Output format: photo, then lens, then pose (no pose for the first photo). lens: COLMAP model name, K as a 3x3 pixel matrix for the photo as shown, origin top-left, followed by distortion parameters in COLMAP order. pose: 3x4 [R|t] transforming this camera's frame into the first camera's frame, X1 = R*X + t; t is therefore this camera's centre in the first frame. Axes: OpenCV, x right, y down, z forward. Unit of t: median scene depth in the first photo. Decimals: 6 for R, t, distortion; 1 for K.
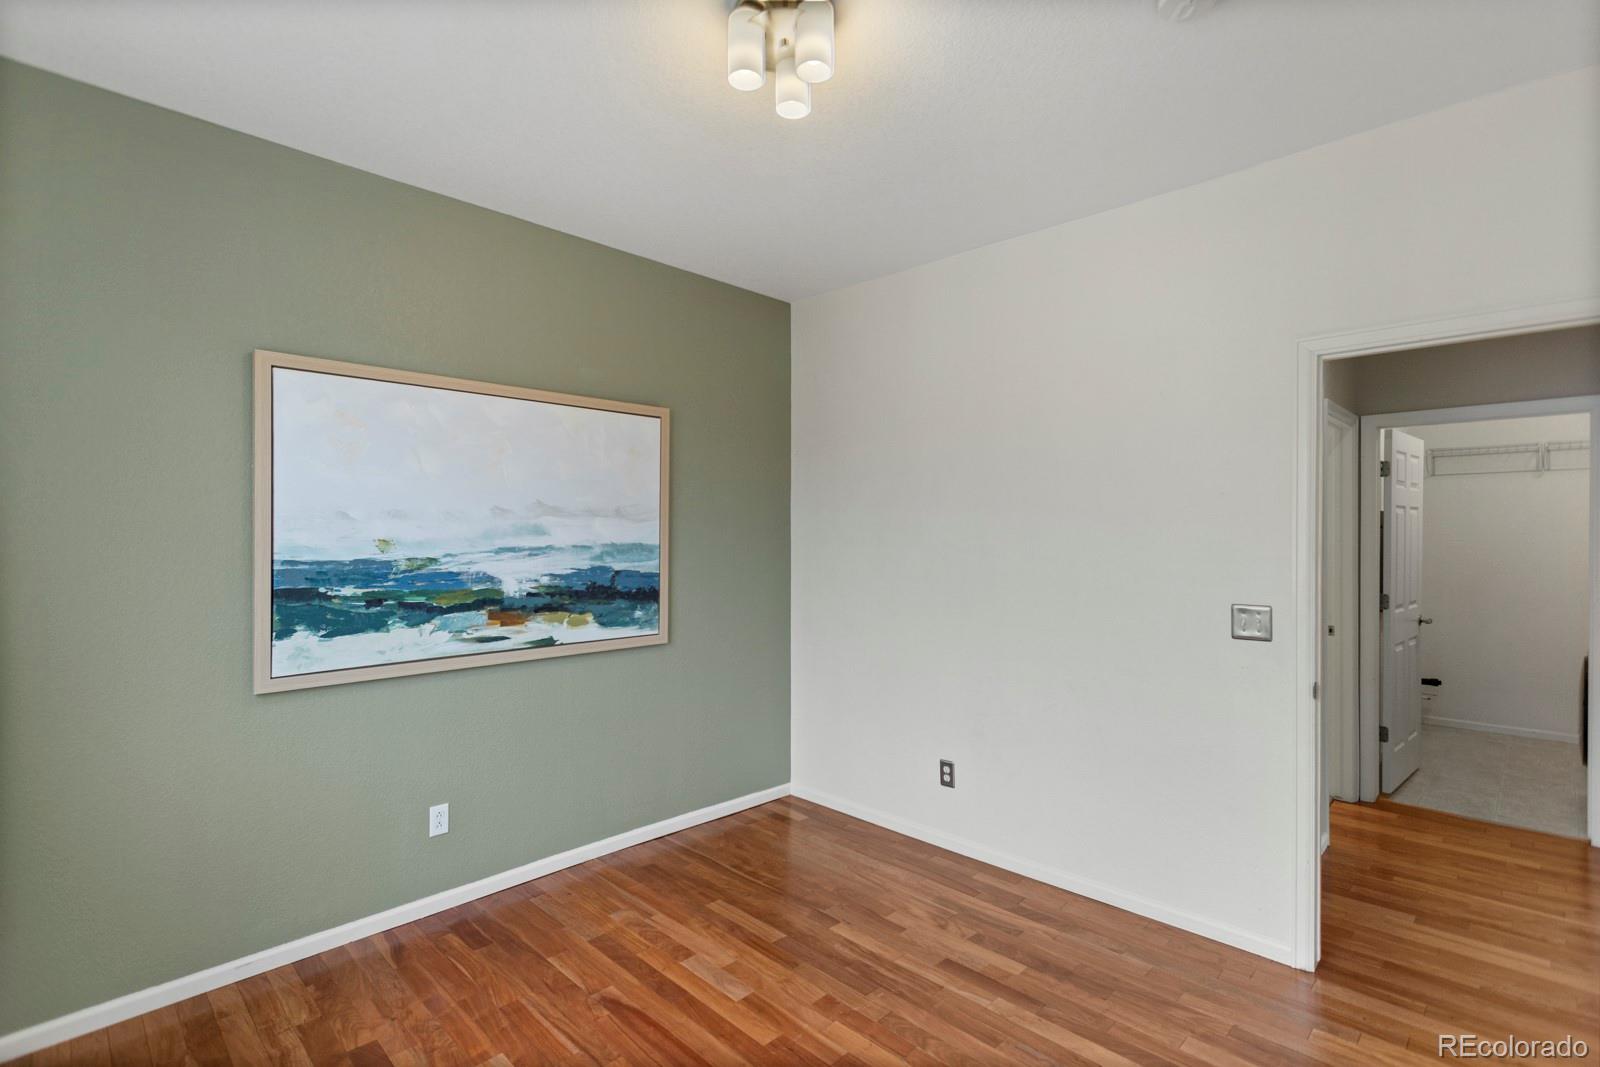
lens RADIAL K [[761.5, 0, 800.0], [0, 761.5, 533.5], [0, 0, 1]] dist [-0.001056, -0.000218]
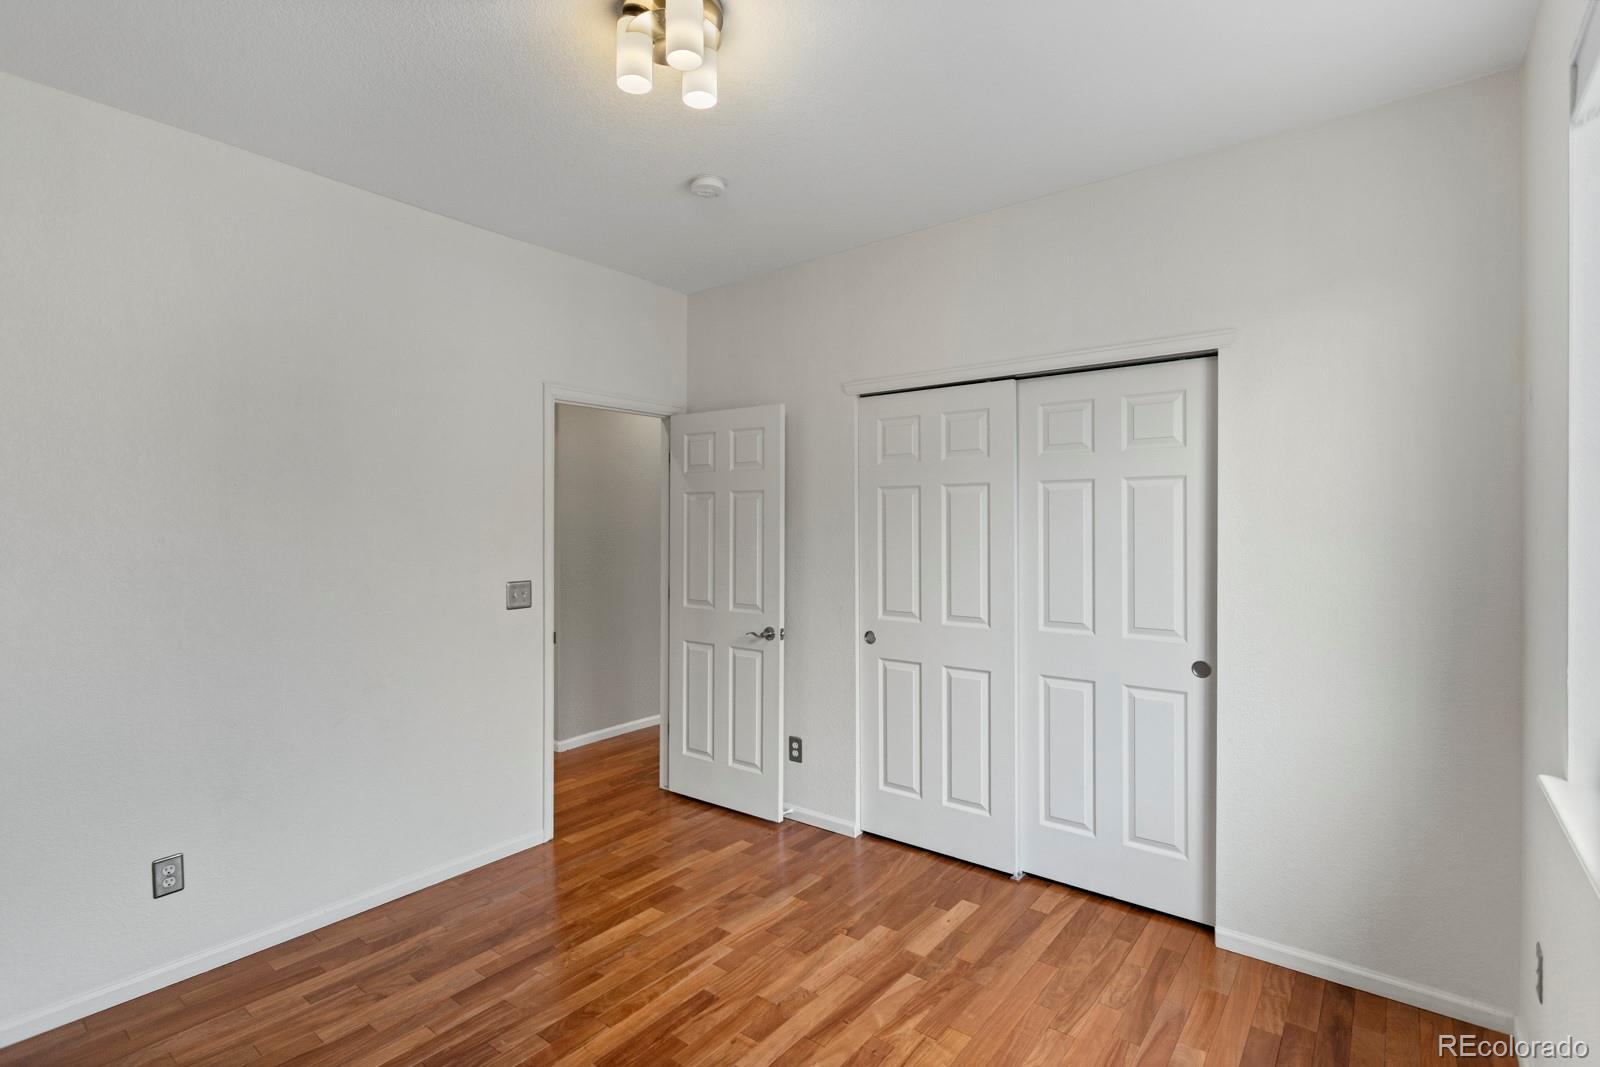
lens RADIAL K [[761.5, 0, 800.0], [0, 761.5, 533.5], [0, 0, 1]] dist [-0.001056, -0.000218]
pose [[-0.107932, -0.013772, 0.994063, -0.740725], [0.006615, 0.999872, 0.014571, -0.000527], [-0.994136, 0.008149, -0.107827, 0.681814]]
